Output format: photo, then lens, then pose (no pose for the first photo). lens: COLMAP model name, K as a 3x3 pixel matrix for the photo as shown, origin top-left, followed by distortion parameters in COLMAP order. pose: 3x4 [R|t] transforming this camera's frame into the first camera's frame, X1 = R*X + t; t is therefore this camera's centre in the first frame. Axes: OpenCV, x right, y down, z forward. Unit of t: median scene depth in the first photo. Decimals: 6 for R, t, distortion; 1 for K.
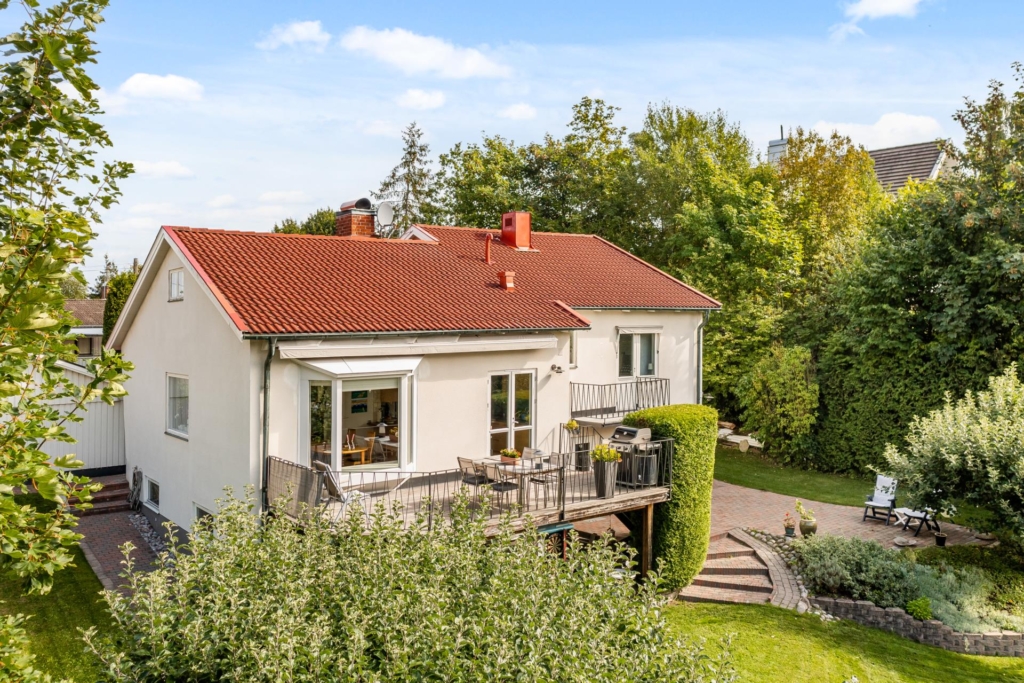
lens RADIAL K [[834.4, 0, 525.3], [0, 834.4, 298.7], [0, 0, 1]] dist [-0.004152, -0.002338]
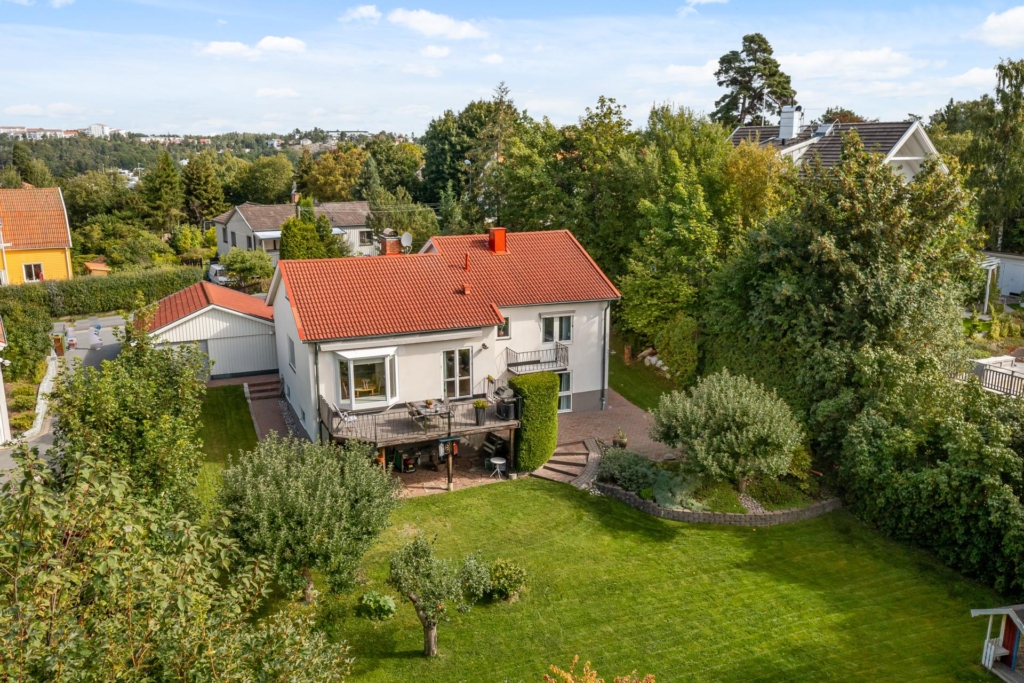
lens RADIAL K [[839.6, 0, 512.0], [0, 839.6, 341.5], [0, 0, 1]] dist [-0.002377, 0.010328]
pose [[0.969171, 0.059019, -0.239217, 0.564481], [0.000250, 0.970651, 0.240492, -0.385676], [0.246390, -0.233137, 0.940712, -0.719689]]
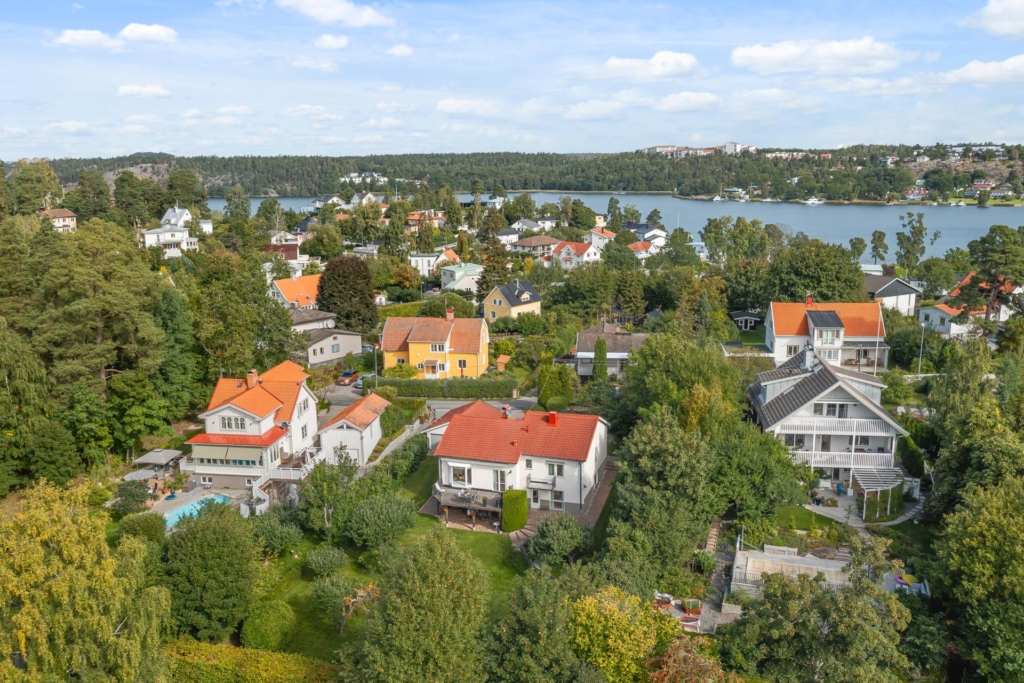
lens RADIAL K [[839.6, 0, 512.0], [0, 839.6, 341.5], [0, 0, 1]] dist [-0.002377, 0.010328]
pose [[0.560200, 0.177915, -0.809026, 3.384146], [0.029115, 0.971830, 0.233879, -1.551869], [0.827846, -0.154573, 0.539239, -1.111419]]
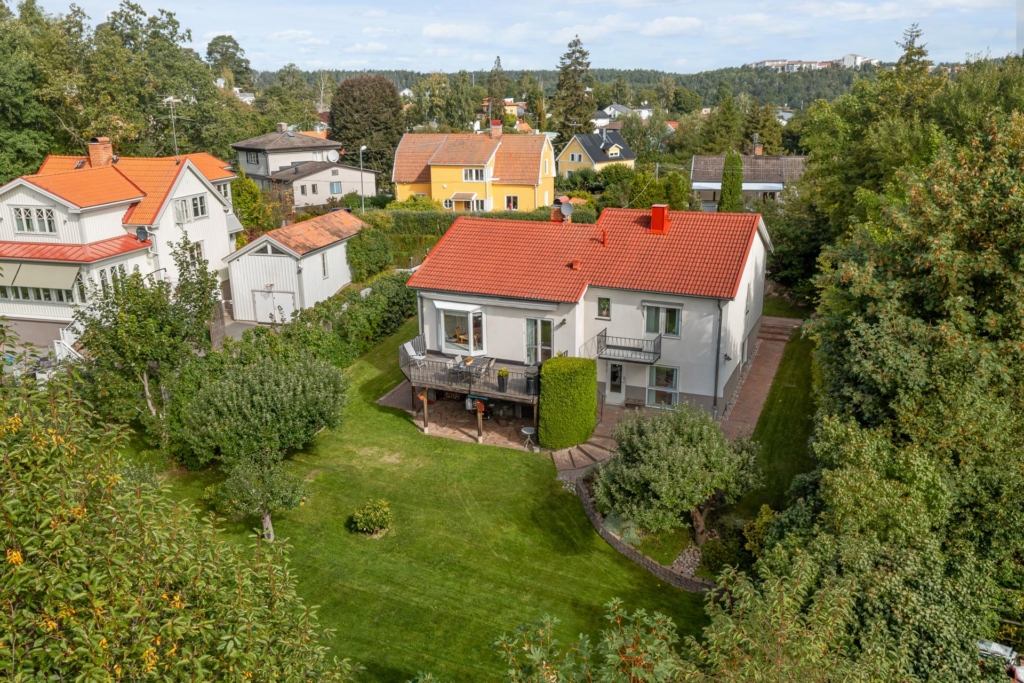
lens RADIAL K [[839.6, 0, 512.0], [0, 839.6, 341.5], [0, 0, 1]] dist [-0.002377, 0.010328]
pose [[0.467374, 0.257160, -0.845831, 1.667779], [0.028037, 0.951965, 0.304920, -0.470766], [0.883615, -0.166226, 0.437714, 0.104441]]
